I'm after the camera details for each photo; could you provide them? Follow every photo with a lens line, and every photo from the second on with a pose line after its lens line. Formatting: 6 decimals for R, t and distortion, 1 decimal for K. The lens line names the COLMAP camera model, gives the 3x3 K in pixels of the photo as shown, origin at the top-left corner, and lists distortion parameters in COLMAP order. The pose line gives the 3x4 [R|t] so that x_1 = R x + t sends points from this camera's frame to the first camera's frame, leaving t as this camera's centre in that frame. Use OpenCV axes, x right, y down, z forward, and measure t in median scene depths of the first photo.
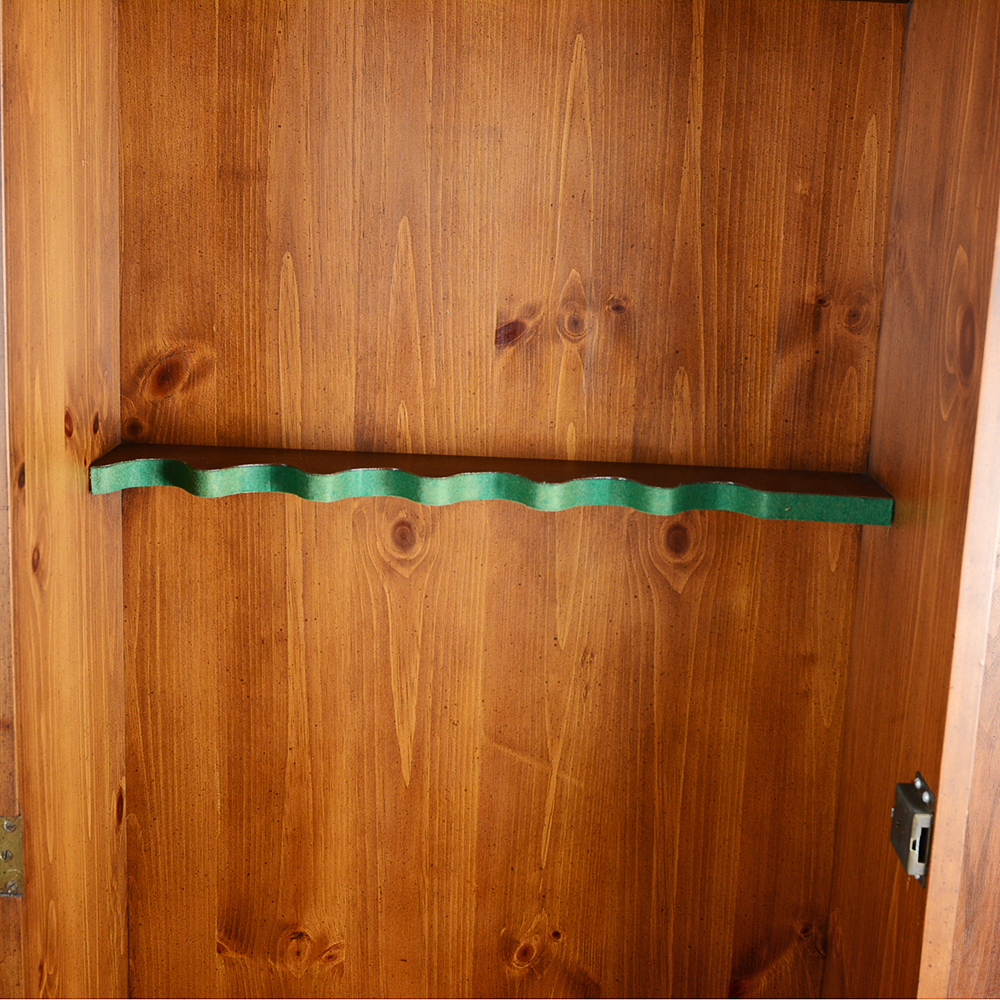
lens RADIAL K [[1614.0, 0, 498.9], [0, 1614.0, 509.0], [0, 0, 1]] dist [-0.031770, 0.000000]
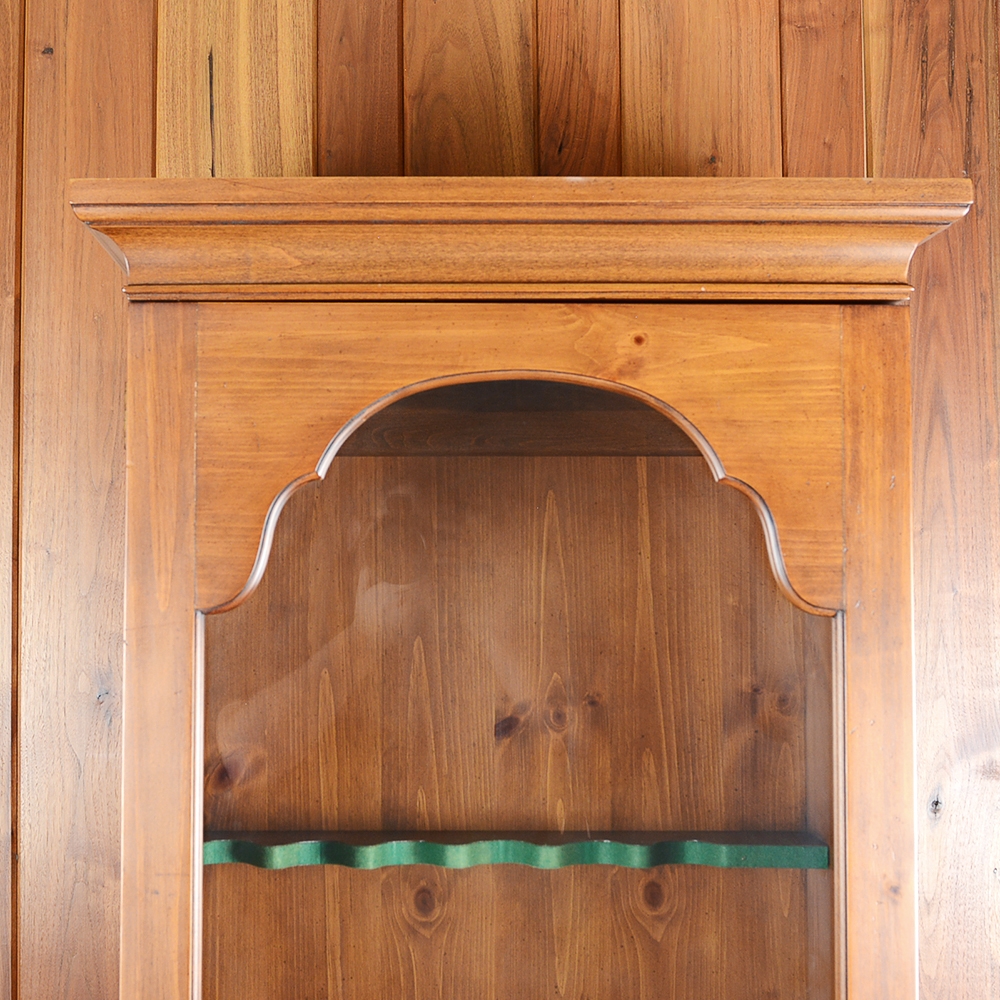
lens RADIAL K [[1960.3, 0, 403.8], [0, 1960.3, 410.7], [0, 0, 1]] dist [-0.046495, 0.000000]
pose [[0.999082, -0.037259, 0.021127, -0.093924], [0.041667, 0.959684, -0.277974, 0.071365], [-0.009918, 0.278600, 0.960356, -0.499864]]
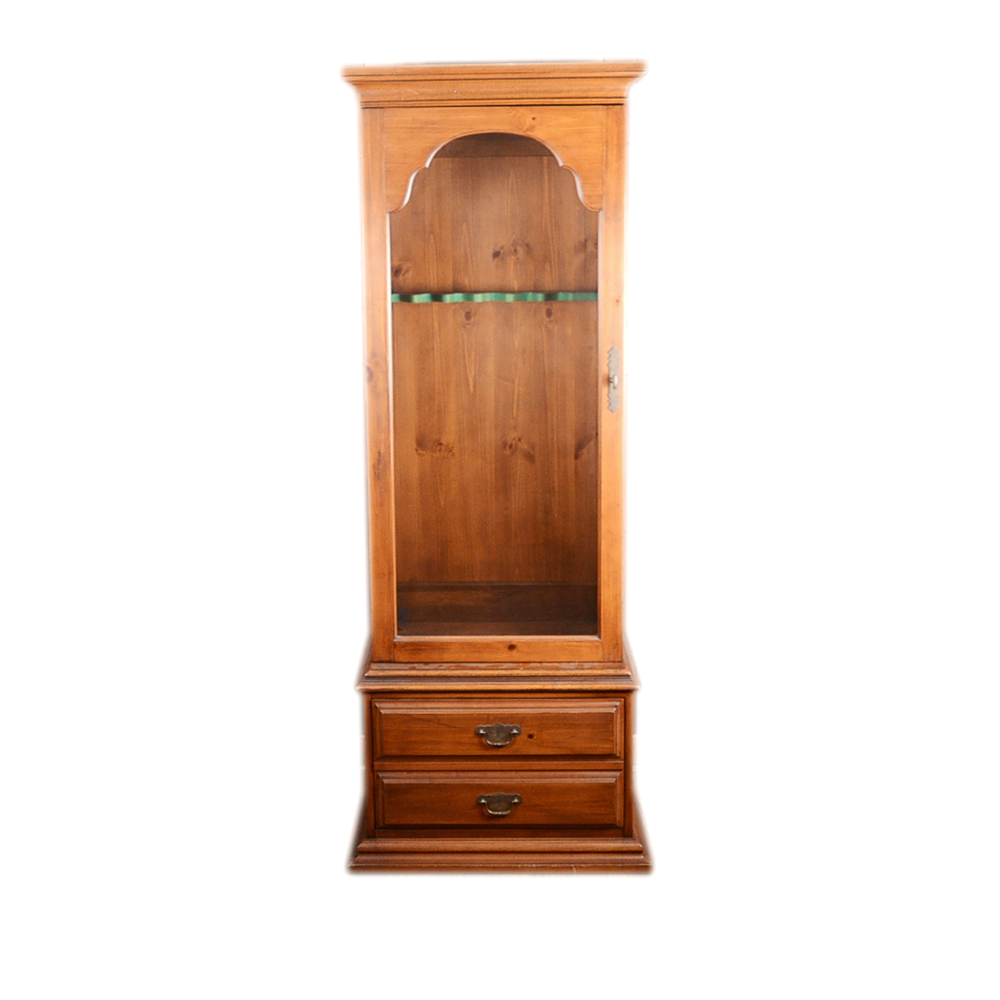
lens RADIAL K [[1101.2, 0, 453.5], [0, 1101.2, 324.9], [0, 0, 1]] dist [-0.064377, 0.000000]
pose [[0.998459, -0.049265, -0.025537, -0.032230], [0.046339, 0.993425, -0.104692, 0.284232], [0.030526, 0.103347, 0.994177, -1.341436]]
